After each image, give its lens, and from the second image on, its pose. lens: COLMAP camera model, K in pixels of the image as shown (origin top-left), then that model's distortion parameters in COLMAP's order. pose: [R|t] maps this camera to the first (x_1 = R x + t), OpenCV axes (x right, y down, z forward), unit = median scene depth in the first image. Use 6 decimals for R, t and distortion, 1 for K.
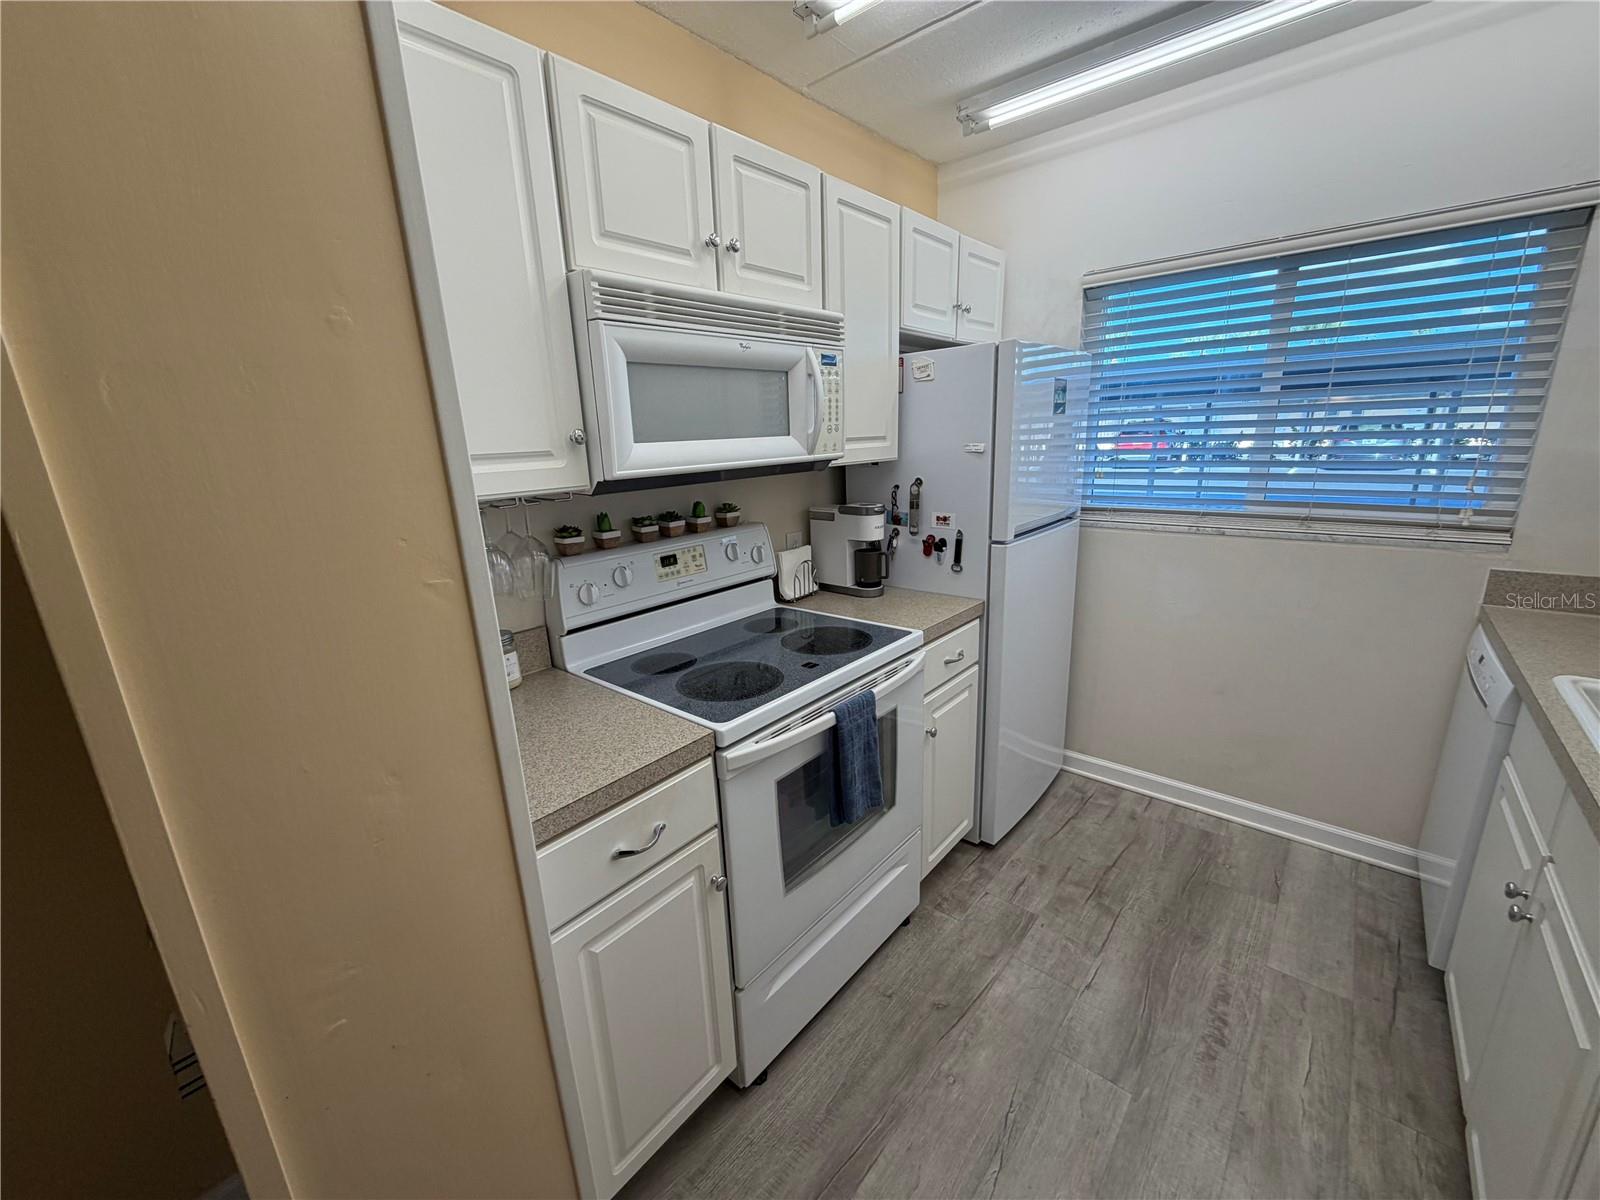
lens RADIAL K [[634.9, 0, 802.6], [0, 634.9, 602.3], [0, 0, 1]] dist [0.003187, 0.000012]
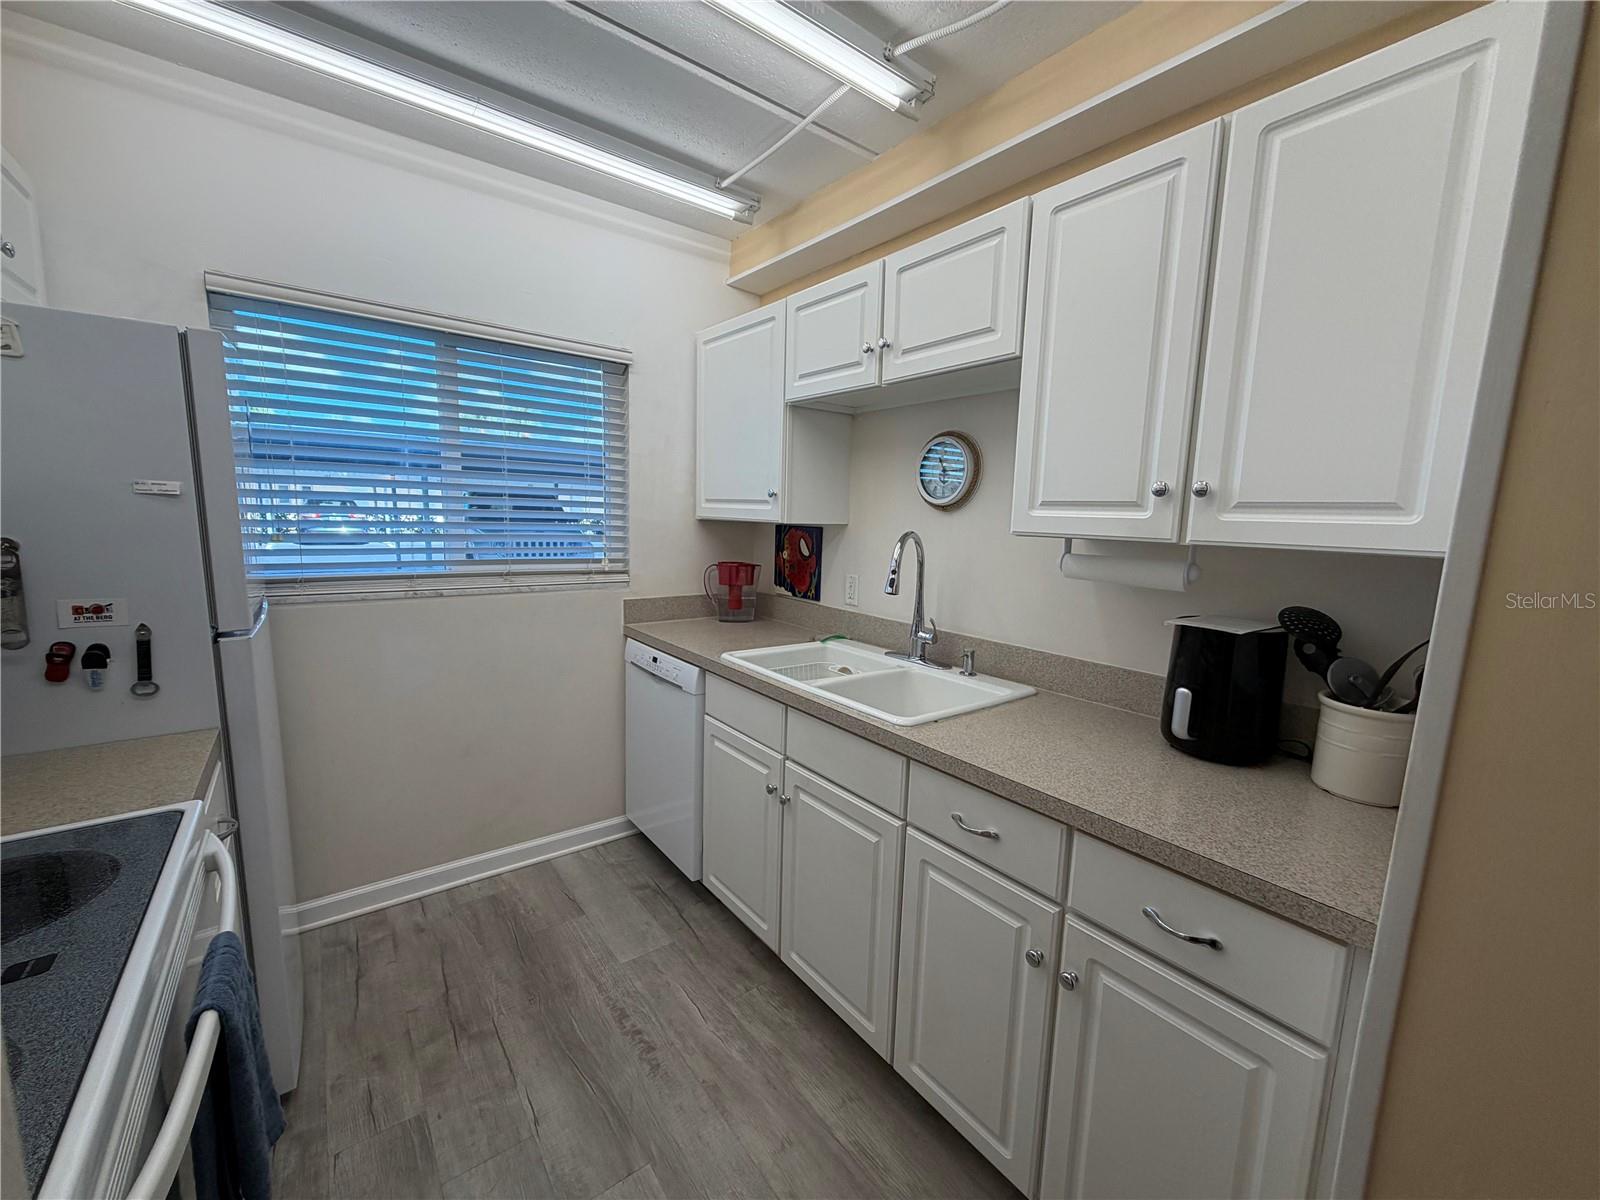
lens RADIAL K [[634.9, 0, 800.7], [0, 634.9, 601.2], [0, 0, 1]] dist [0.003187, 0.000012]
pose [[0.209853, -0.099102, 0.972698, -0.201796], [0.209227, 0.976356, 0.054335, -0.040505], [-0.955084, 0.192112, 0.225626, 0.288798]]
